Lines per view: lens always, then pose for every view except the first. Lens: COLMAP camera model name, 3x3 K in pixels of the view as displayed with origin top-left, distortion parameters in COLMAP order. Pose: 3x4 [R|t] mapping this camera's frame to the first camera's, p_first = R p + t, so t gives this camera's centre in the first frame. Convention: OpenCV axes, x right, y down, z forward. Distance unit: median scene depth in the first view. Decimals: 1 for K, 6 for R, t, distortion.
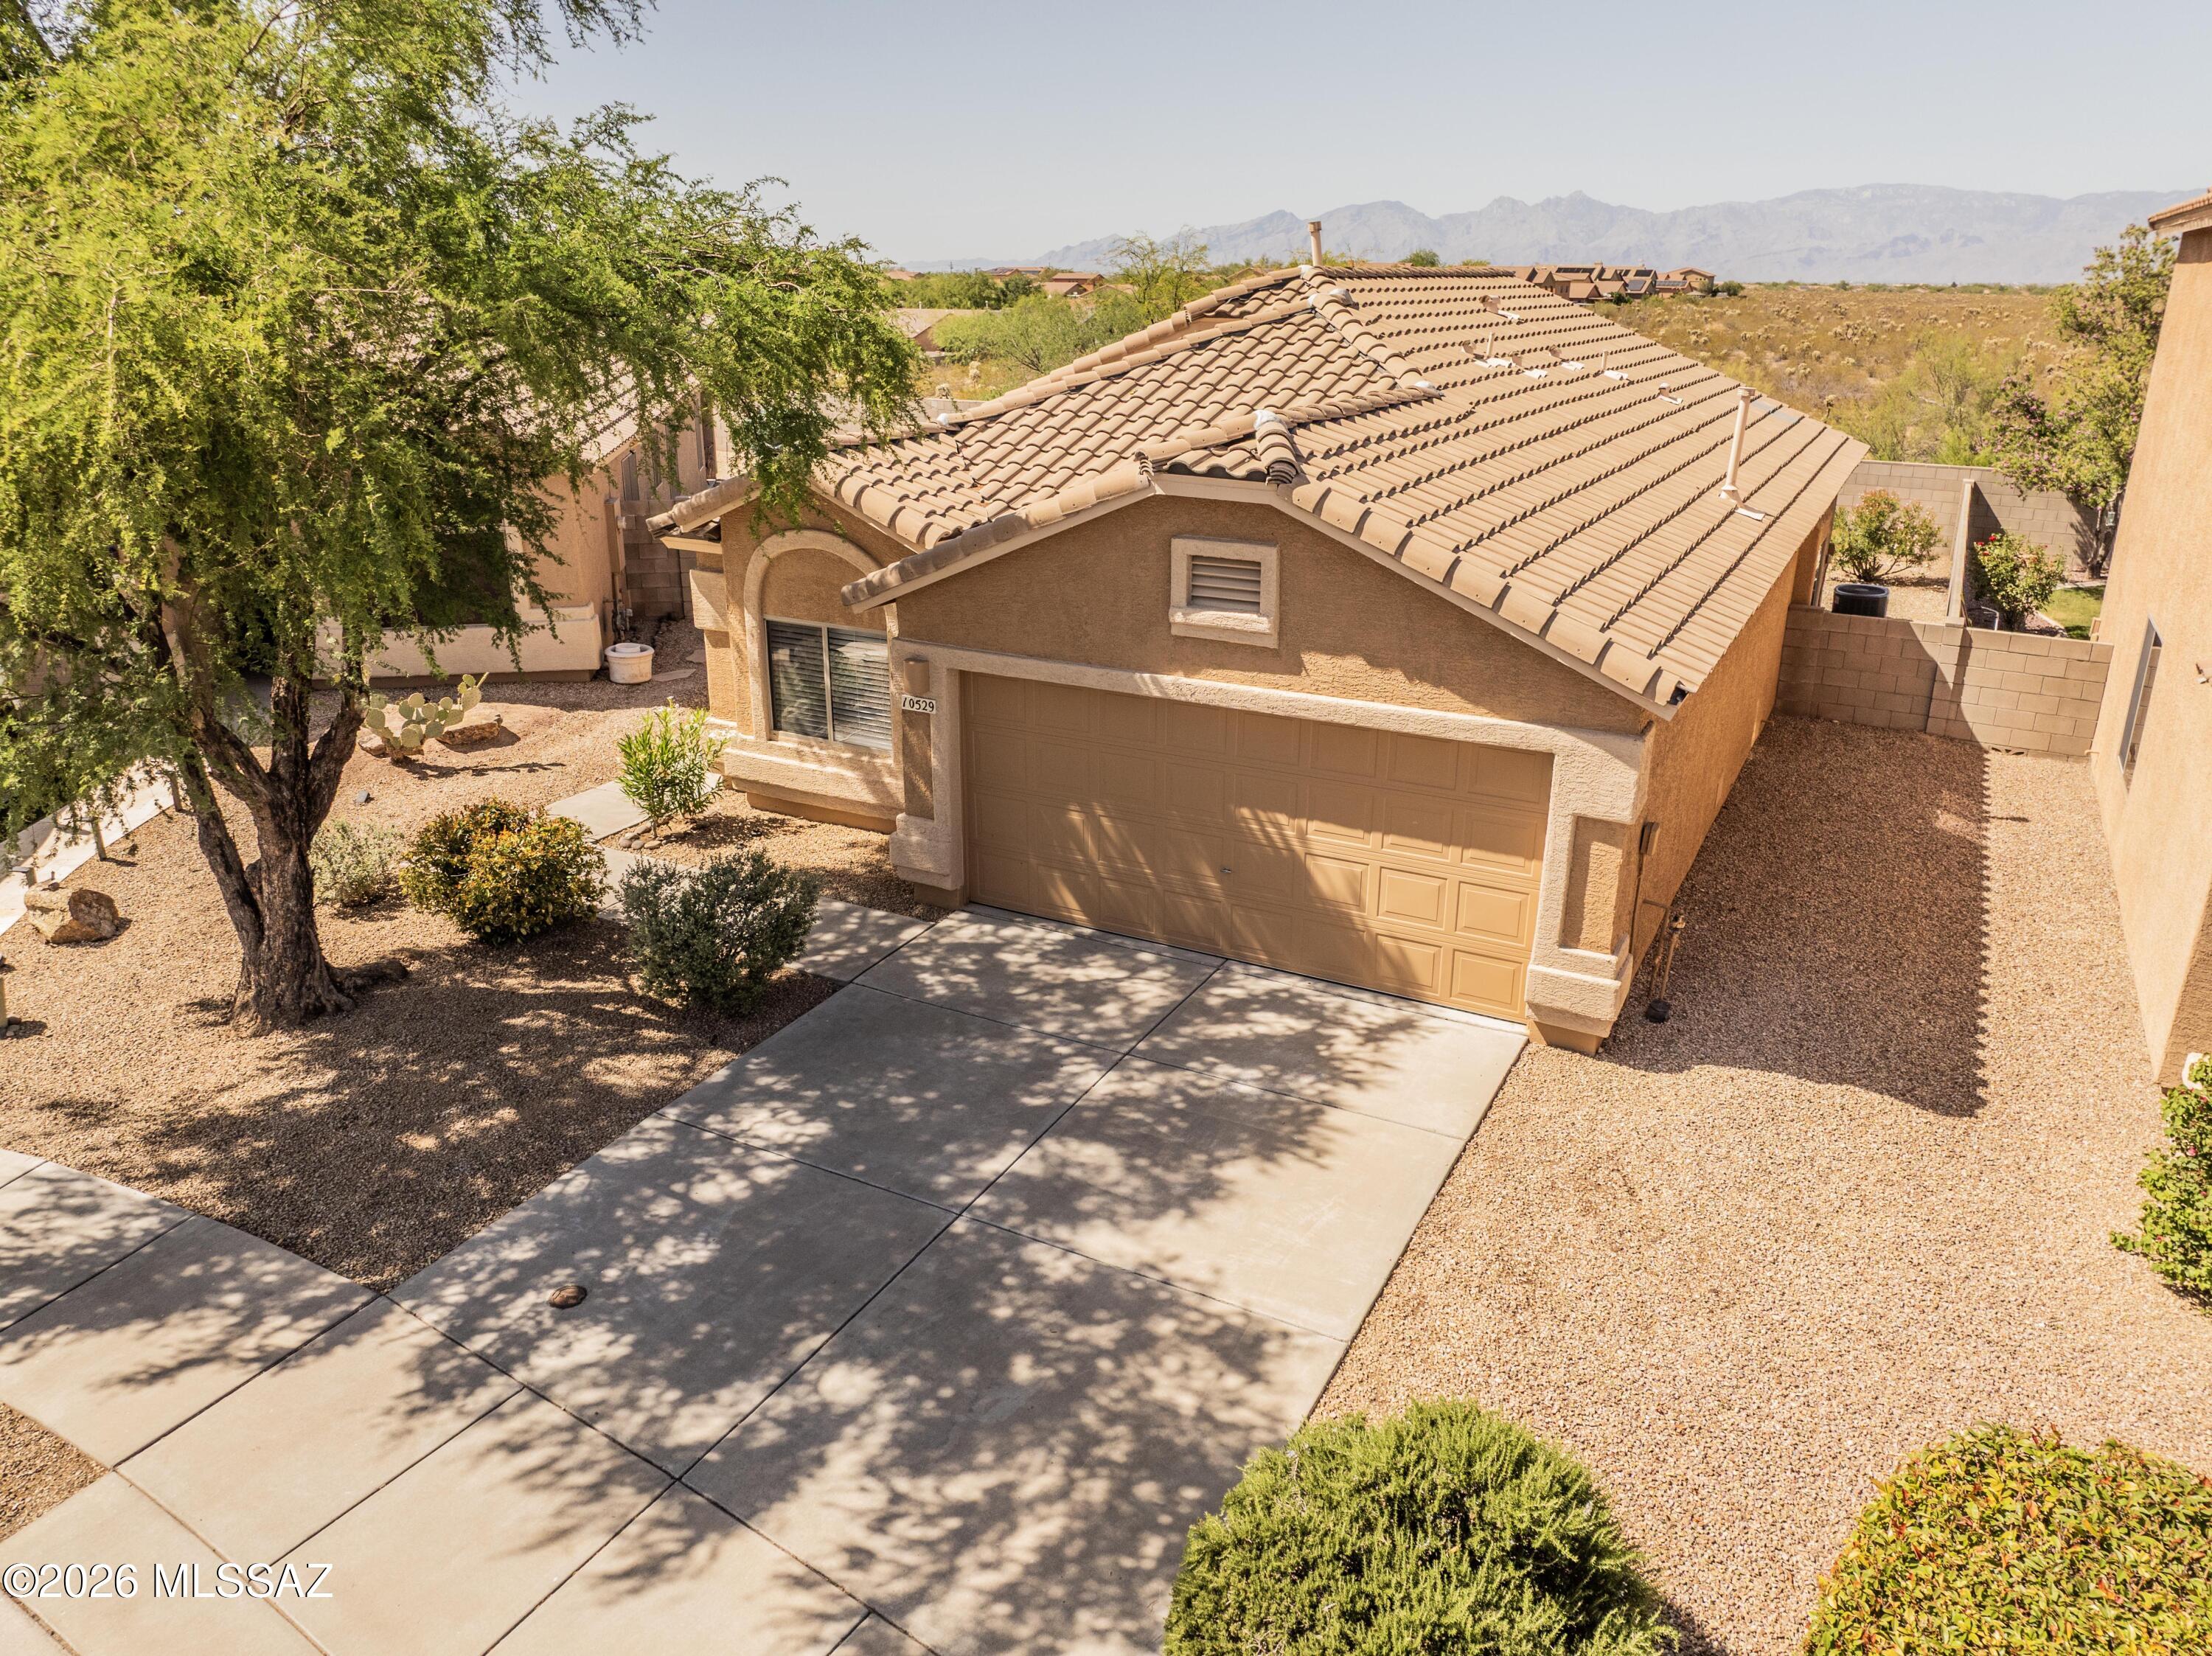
lens RADIAL K [[1554.0, 0, 1116.1], [0, 1554.0, 827.2], [0, 0, 1]] dist [-0.062771, 0.033282]
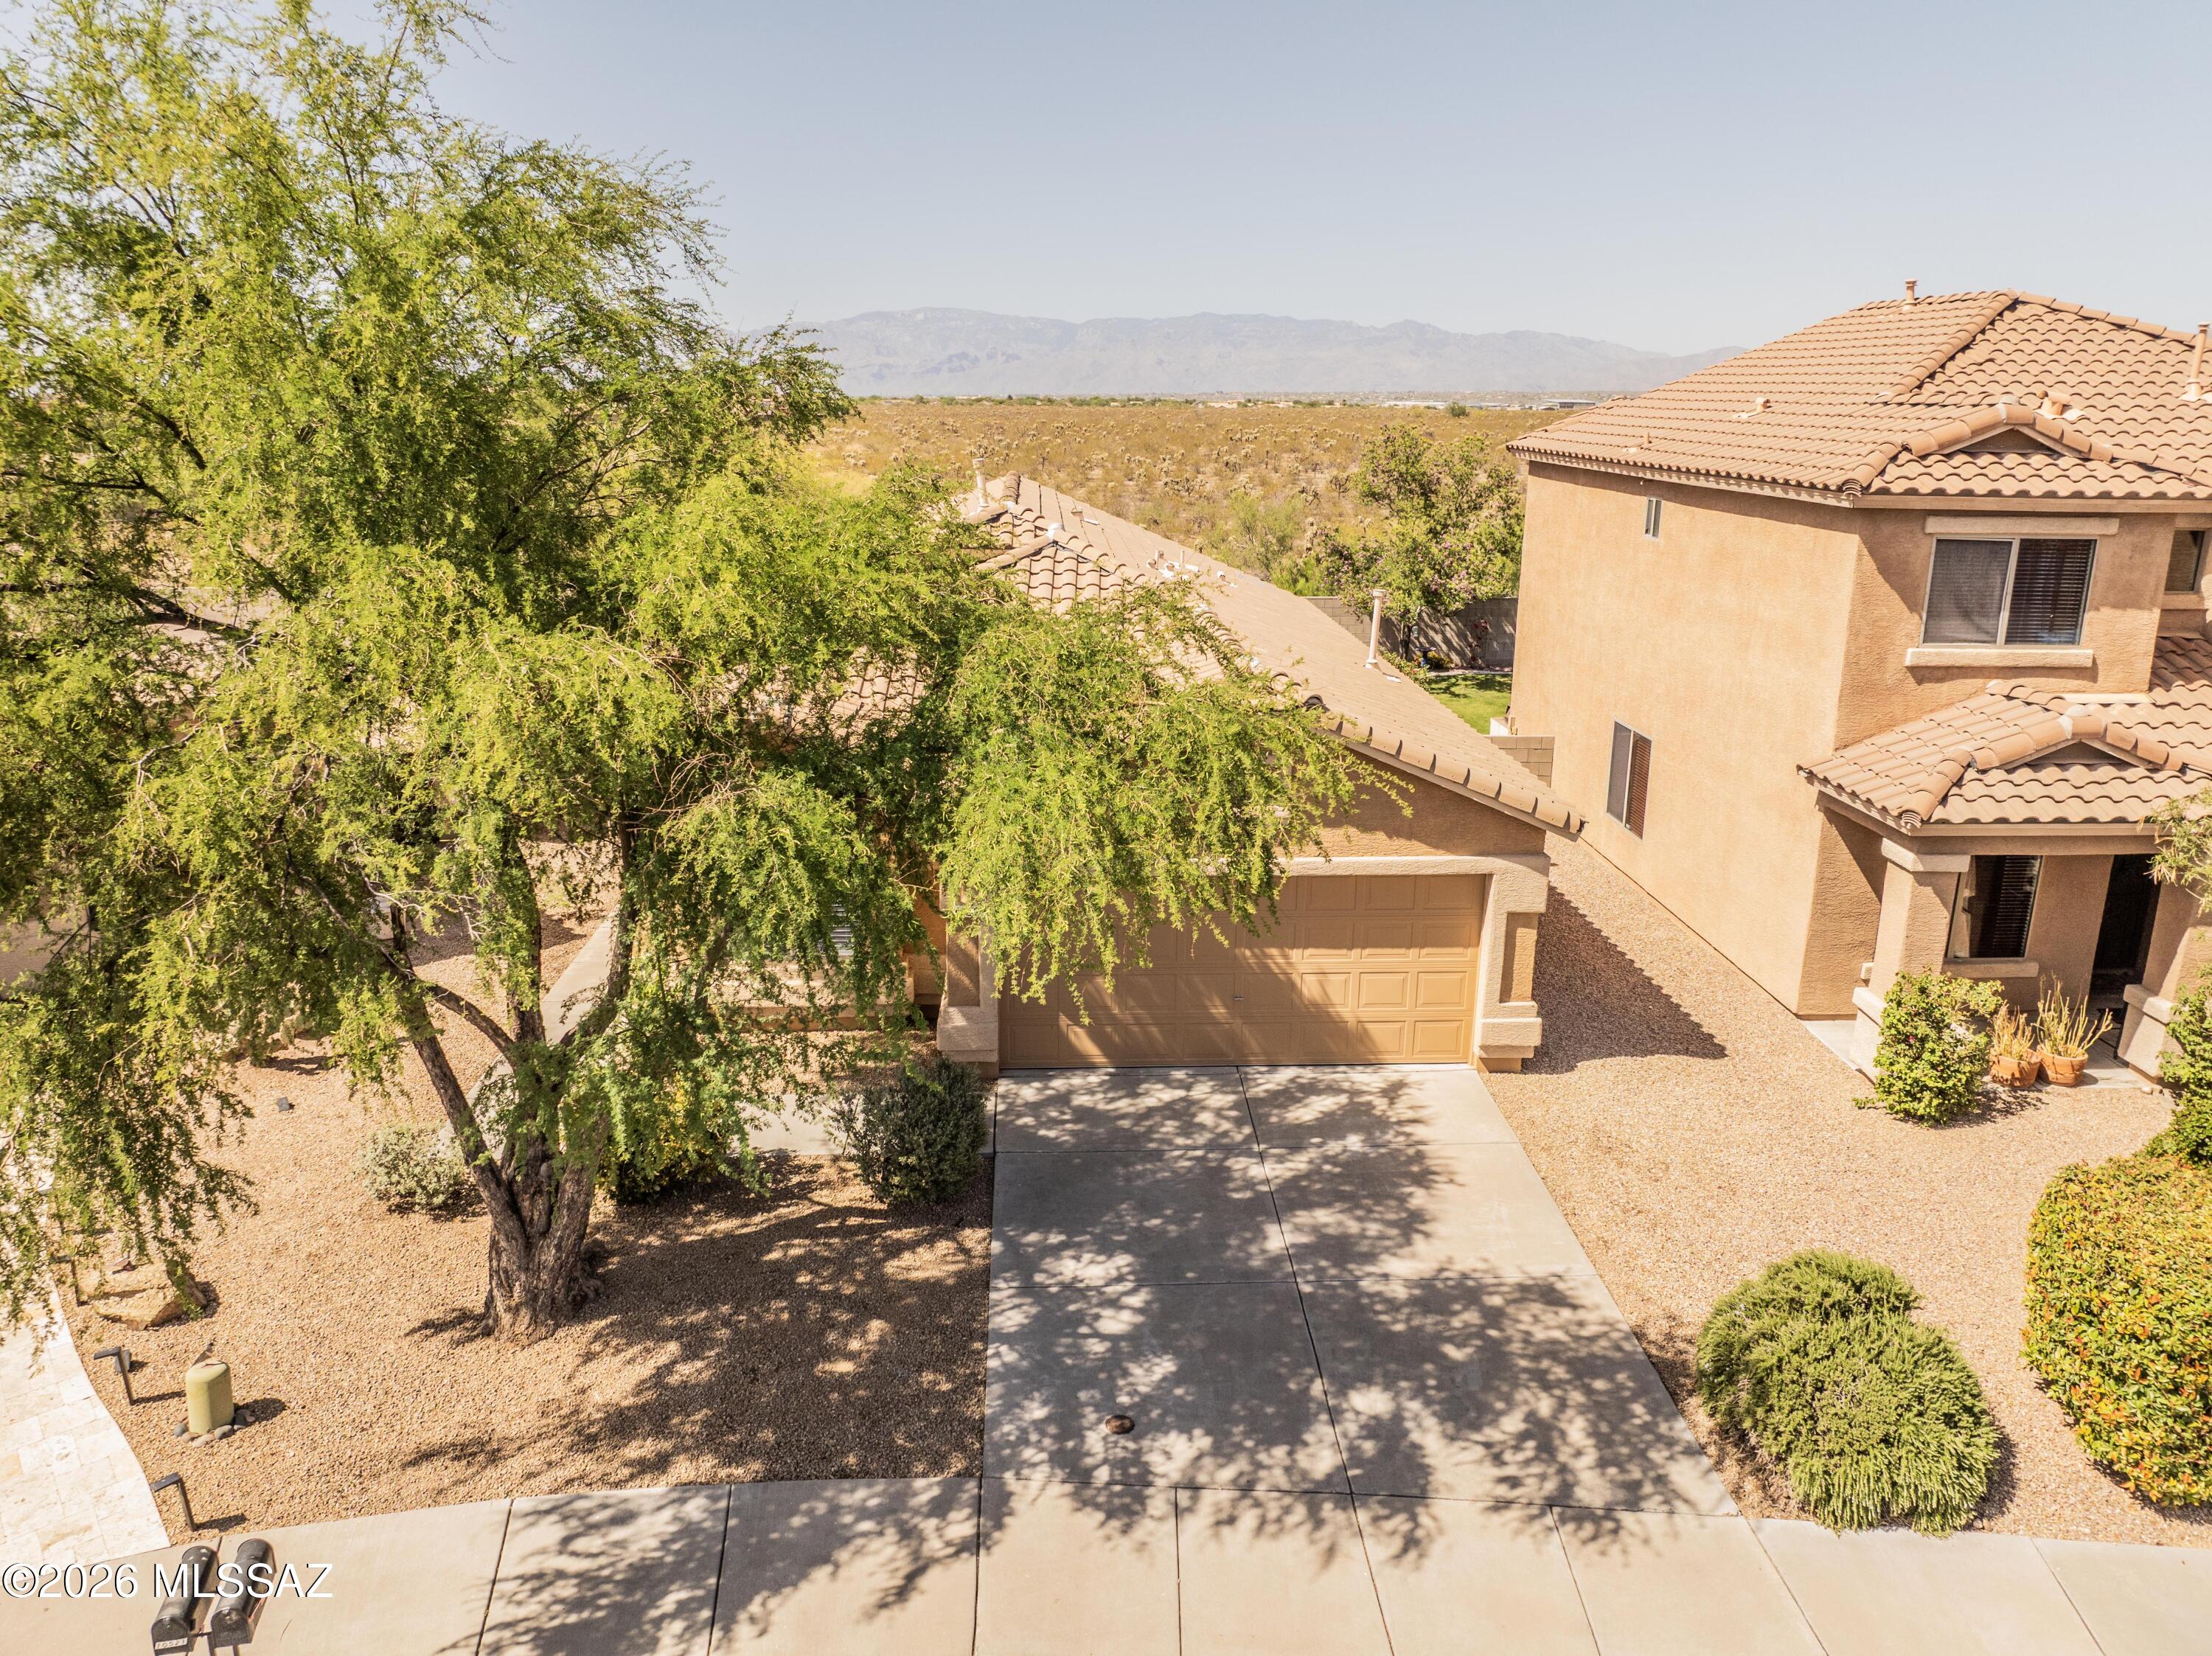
lens RADIAL K [[1554.0, 0, 1116.1], [0, 1554.0, 827.2], [0, 0, 1]] dist [-0.062771, 0.033282]
pose [[0.852878, -0.134694, 0.504438, -0.782740], [0.169222, 0.985309, -0.023016, -0.120886], [-0.493927, 0.104992, 0.863141, -0.108305]]
